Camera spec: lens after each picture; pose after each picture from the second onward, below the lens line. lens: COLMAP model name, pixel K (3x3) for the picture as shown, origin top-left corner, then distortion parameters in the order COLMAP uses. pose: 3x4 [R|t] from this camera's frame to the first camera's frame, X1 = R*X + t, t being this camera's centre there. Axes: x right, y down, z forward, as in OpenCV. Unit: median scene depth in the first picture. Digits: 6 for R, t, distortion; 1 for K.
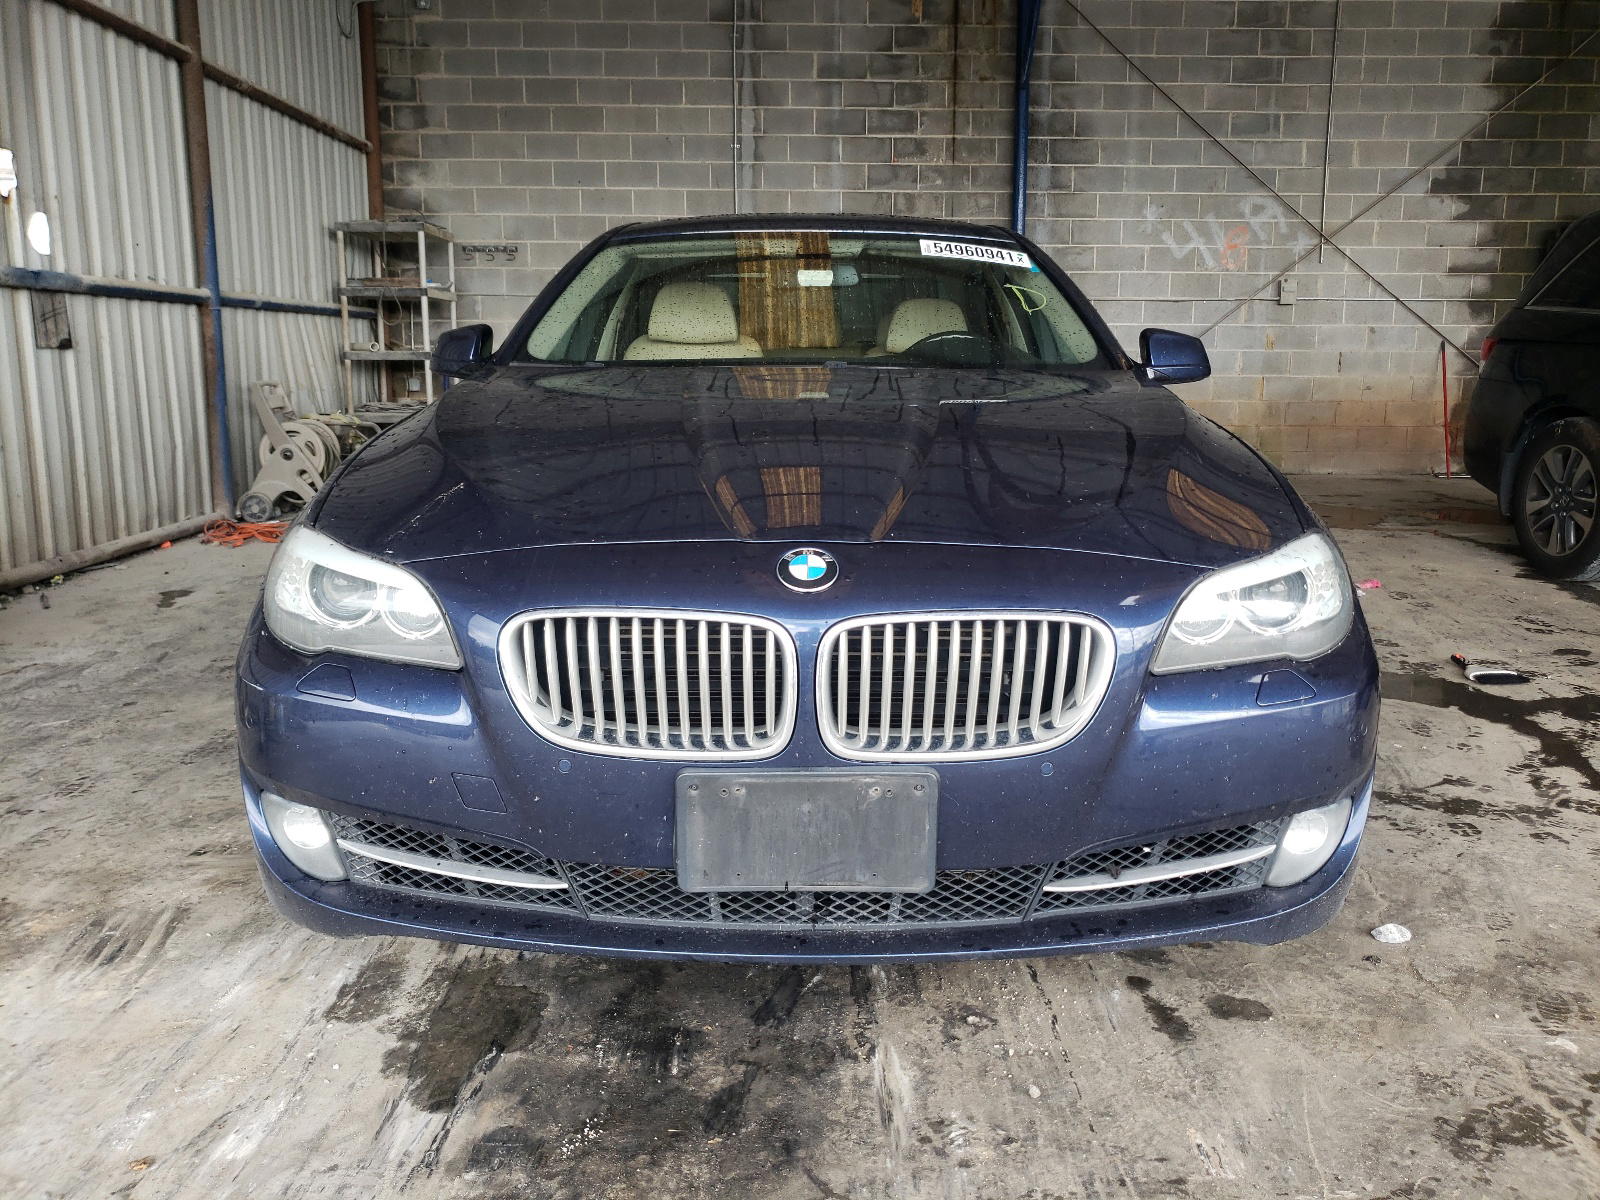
lens RADIAL K [[1233.4, 0, 809.2], [0, 1233.4, 594.5], [0, 0, 1]] dist [0.001006, 0.021638]
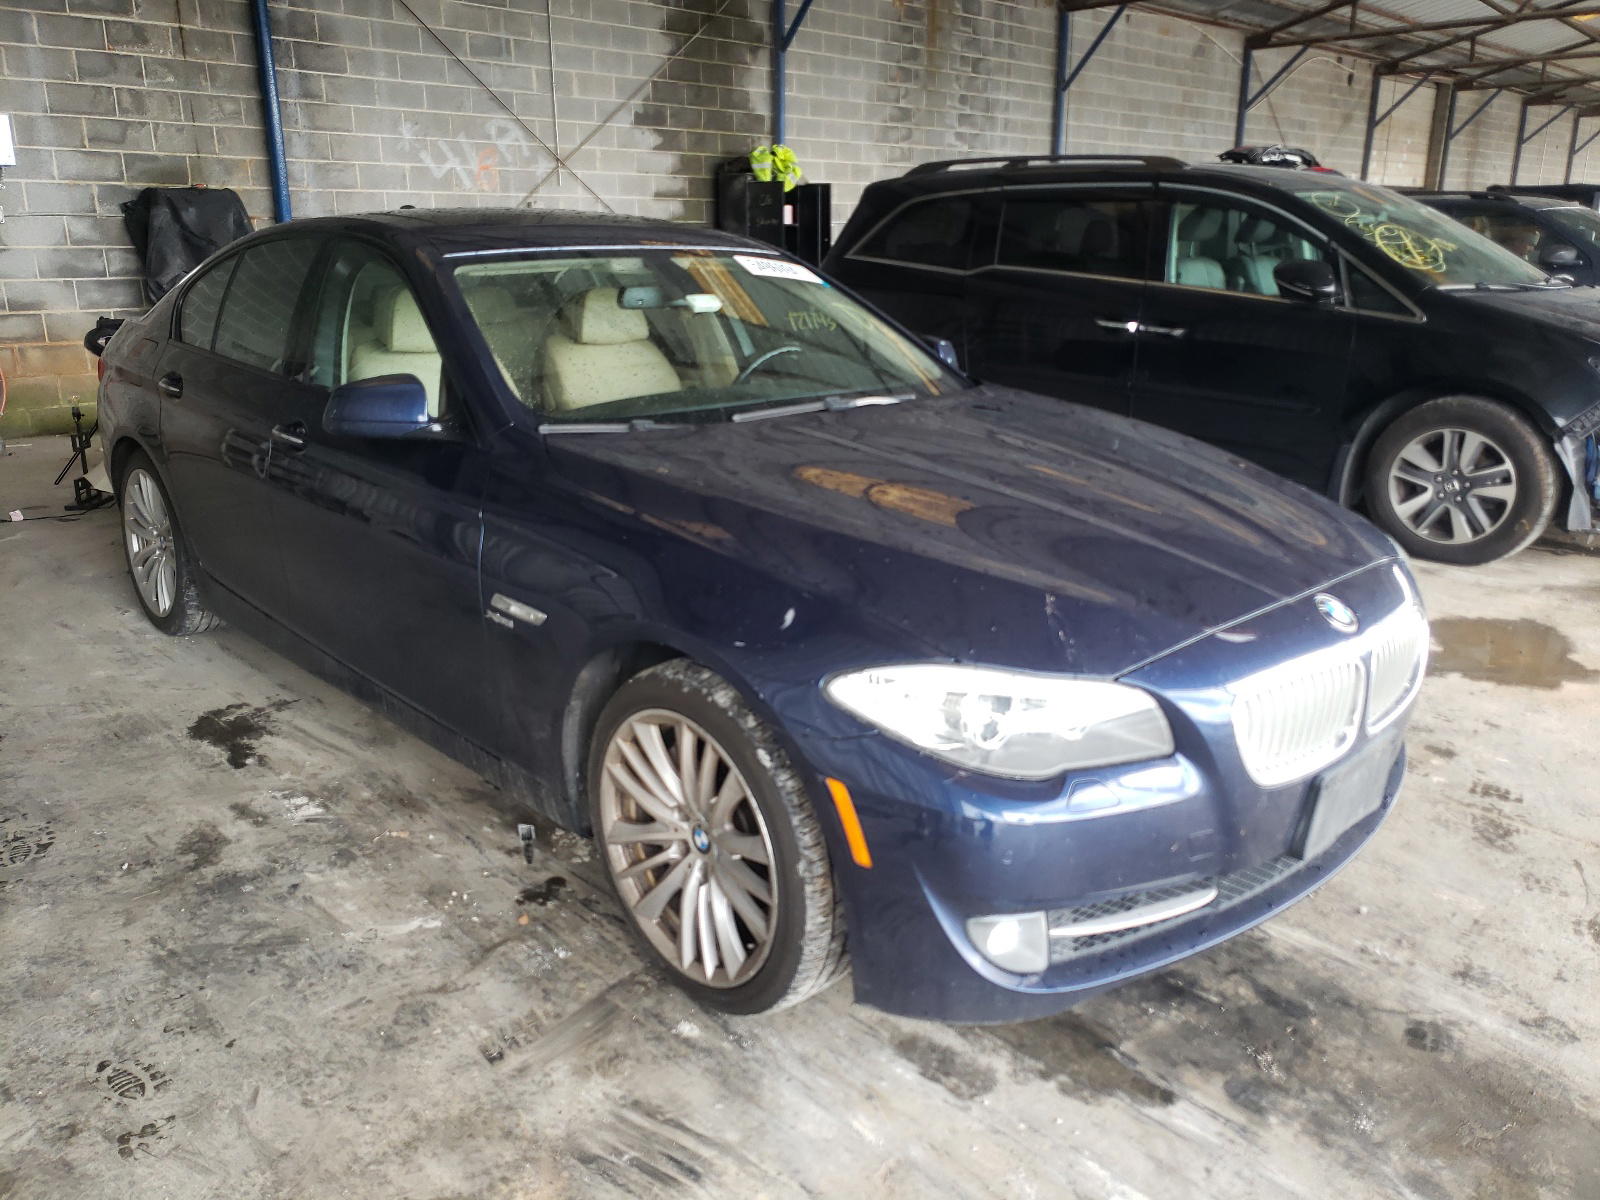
lens RADIAL K [[1233.4, 0, 803.1], [0, 1233.4, 595.4], [0, 0, 1]] dist [0.001006, 0.021638]
pose [[0.721684, -0.199940, 0.662719, -0.226331], [0.133598, 0.979609, 0.150059, -0.054573], [-0.679208, -0.019757, 0.733680, 0.063505]]
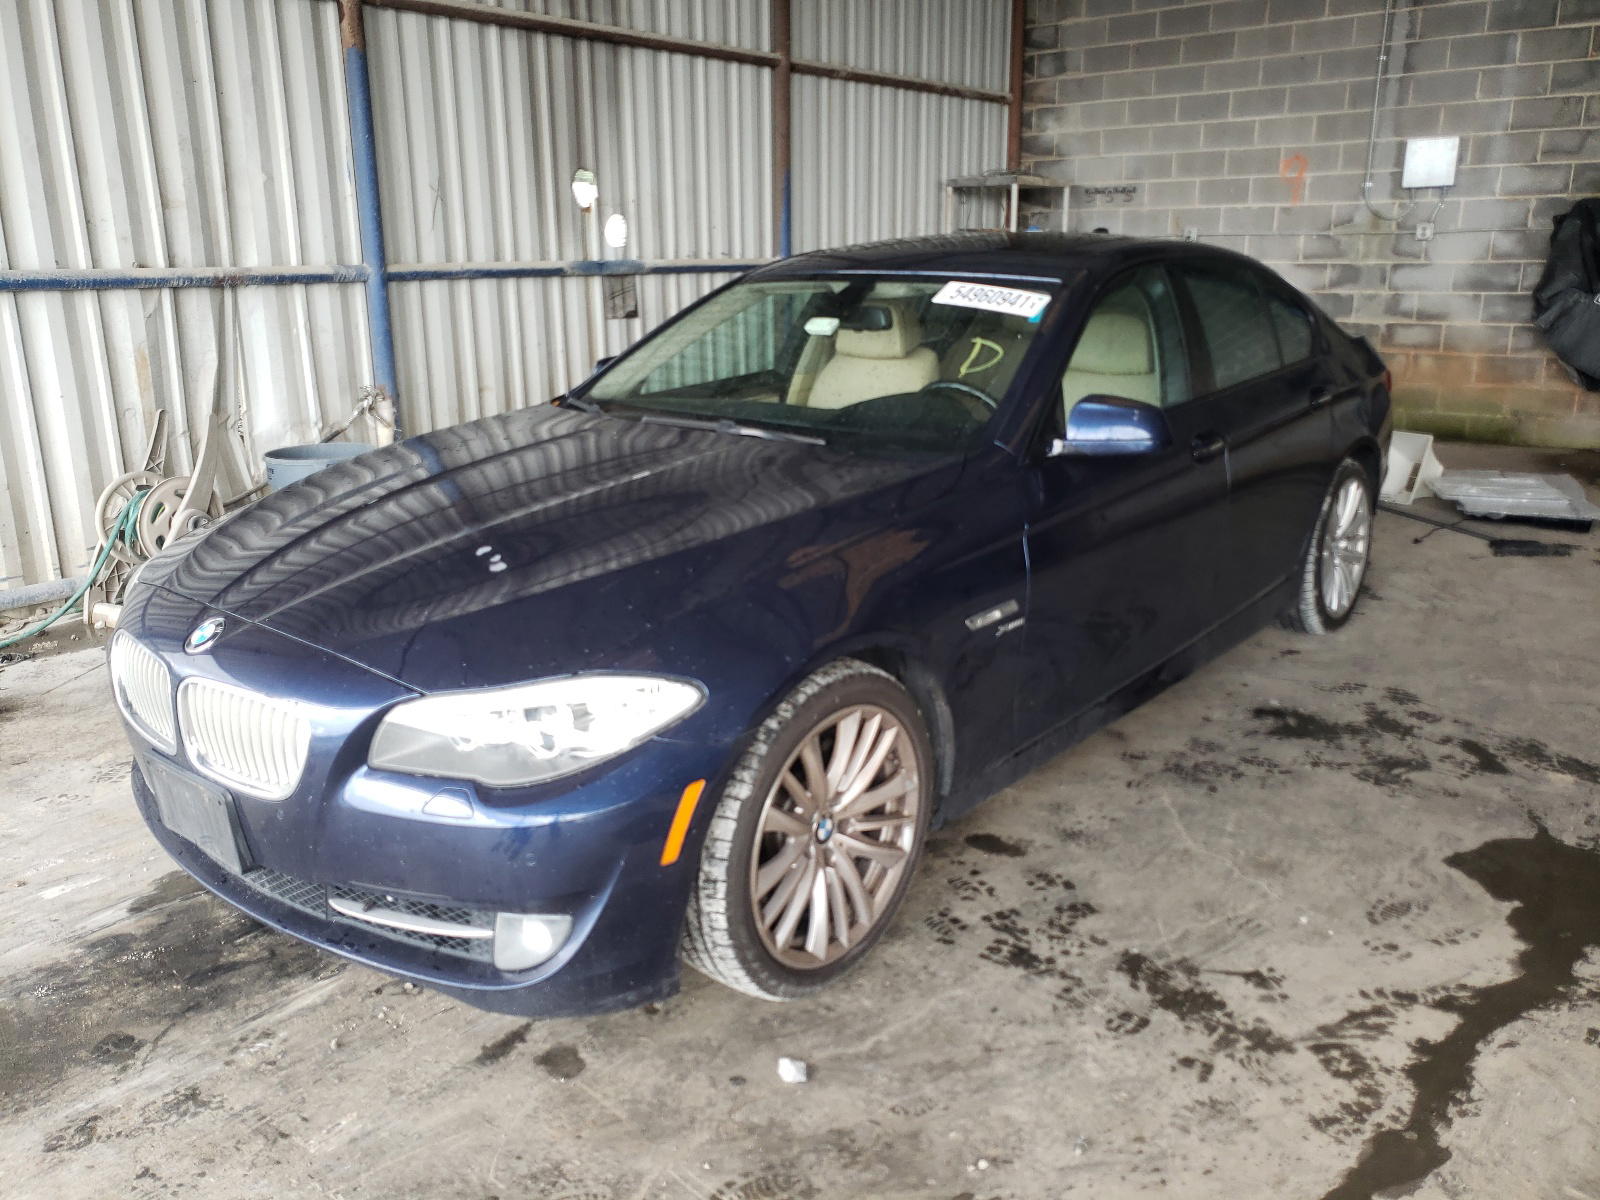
lens RADIAL K [[1233.4, 0, 812.3], [0, 1233.4, 599.0], [0, 0, 1]] dist [0.001006, 0.021638]
pose [[0.767401, 0.166935, -0.619055, 0.238689], [-0.110603, 0.985504, 0.128645, -0.054235], [0.631556, -0.030253, 0.774740, 0.054548]]
